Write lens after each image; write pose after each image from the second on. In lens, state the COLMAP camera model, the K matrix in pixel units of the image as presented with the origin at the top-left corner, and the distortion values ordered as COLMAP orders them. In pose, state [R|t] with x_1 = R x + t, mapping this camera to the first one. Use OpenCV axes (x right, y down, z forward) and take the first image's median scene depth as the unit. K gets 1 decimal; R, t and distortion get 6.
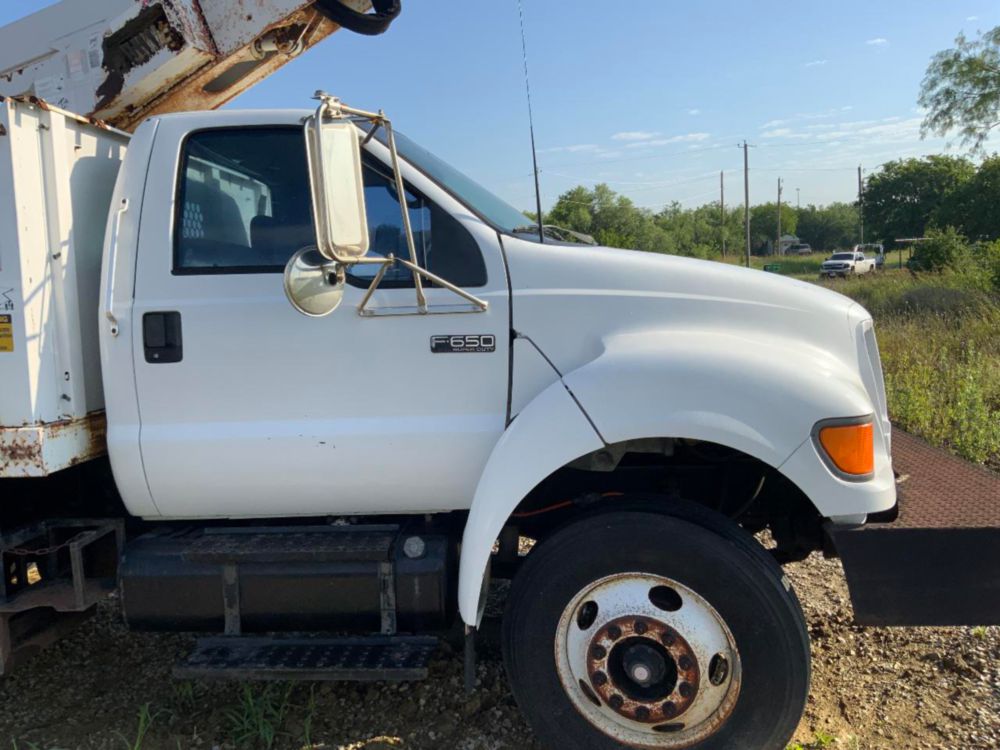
lens RADIAL K [[829.8, 0, 501.8], [0, 829.8, 371.1], [0, 0, 1]] dist [0.105511, -0.200869]
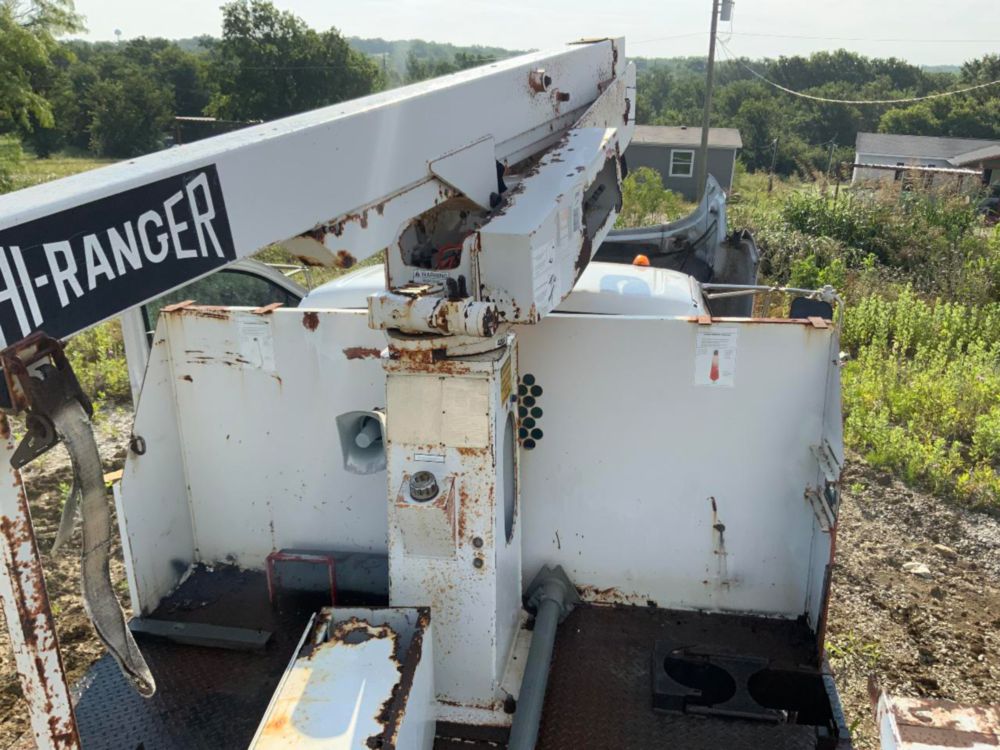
lens RADIAL K [[829.8, 0, 501.8], [0, 829.8, 371.1], [0, 0, 1]] dist [0.105511, -0.200869]
pose [[0.082024, -0.257497, 0.962792, -1.238440], [0.097759, 0.963467, 0.249349, -0.439028], [-0.991824, 0.073669, 0.104200, 1.011927]]
